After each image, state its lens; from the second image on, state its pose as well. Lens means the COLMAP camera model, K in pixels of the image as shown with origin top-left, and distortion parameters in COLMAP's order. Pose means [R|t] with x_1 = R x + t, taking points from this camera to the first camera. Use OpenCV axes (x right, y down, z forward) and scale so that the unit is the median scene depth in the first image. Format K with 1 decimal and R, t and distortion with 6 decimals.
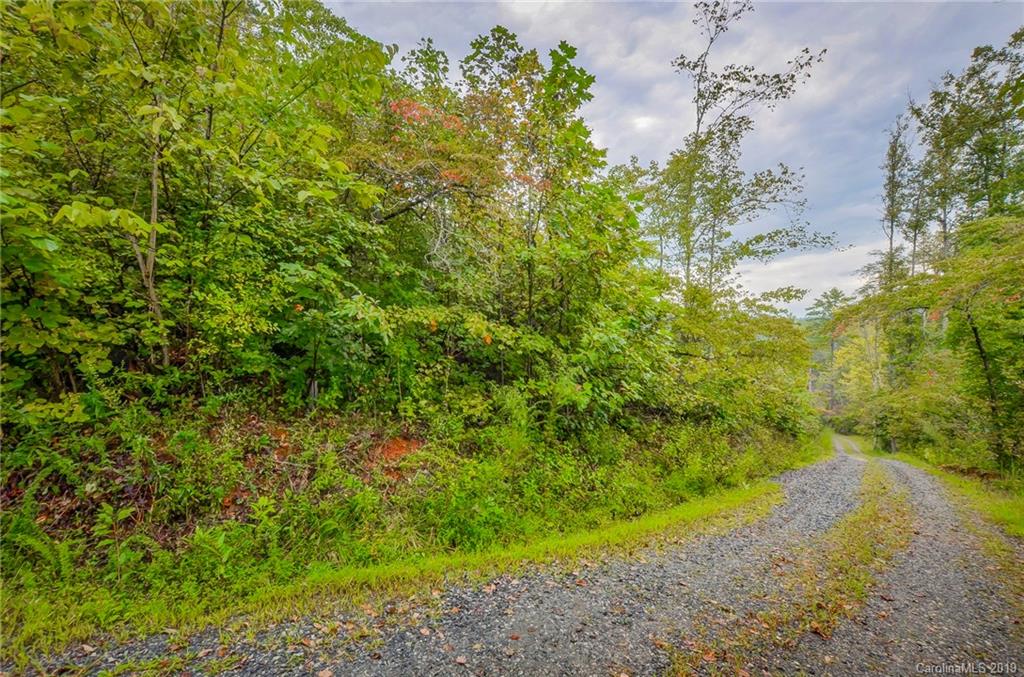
lens RADIAL K [[448.8, 0, 504.9], [0, 448.8, 339.2], [0, 0, 1]] dist [-0.019697, 0.005652]
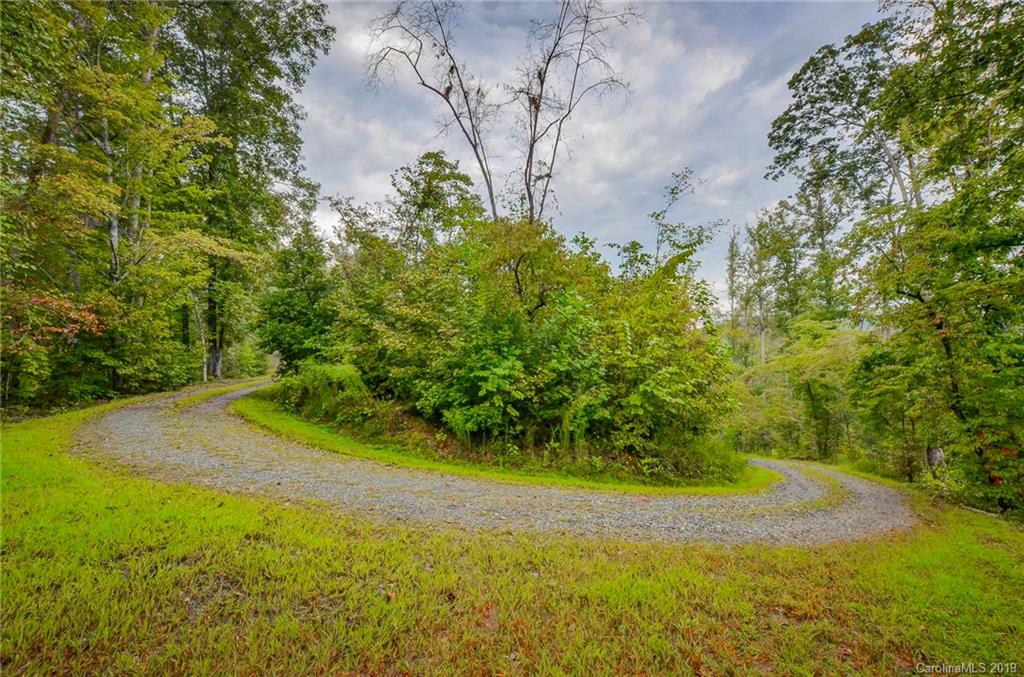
lens RADIAL K [[448.8, 0, 504.9], [0, 448.8, 339.2], [0, 0, 1]] dist [-0.019697, 0.005652]
pose [[0.952341, 0.005571, 0.304983, -0.378521], [0.012427, 0.998295, -0.057039, -0.056583], [-0.304781, 0.058111, 0.950648, -0.216349]]
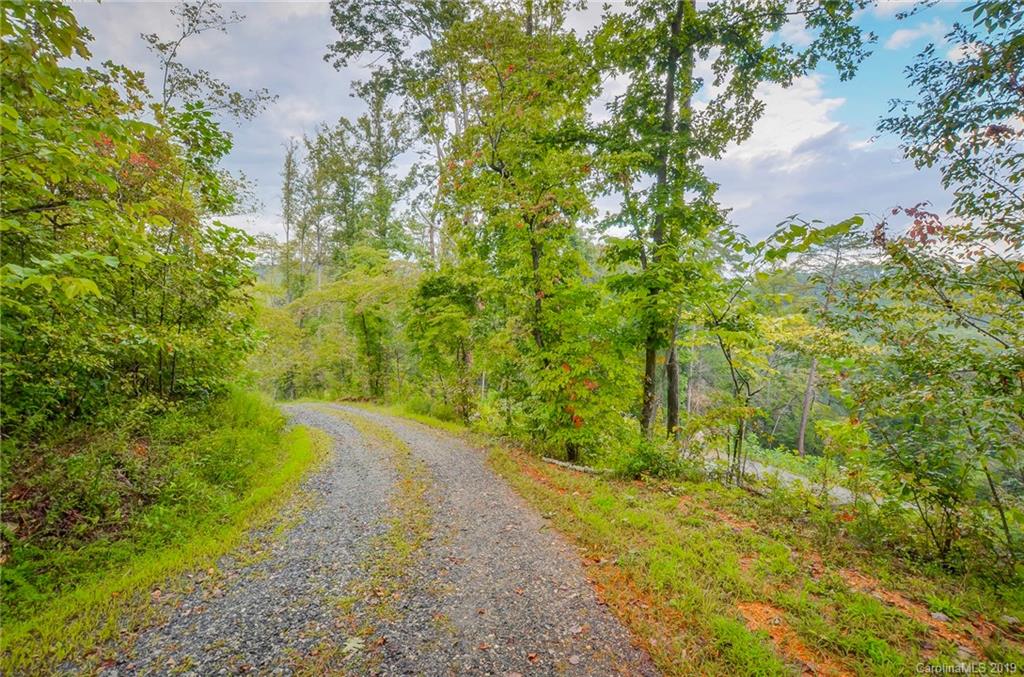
lens RADIAL K [[448.8, 0, 504.9], [0, 448.8, 339.2], [0, 0, 1]] dist [-0.019697, 0.005652]
pose [[0.343005, -0.064913, 0.937088, -0.178653], [-0.013149, 0.997180, 0.073889, -0.031656], [-0.939241, -0.037666, 0.341184, -0.050211]]
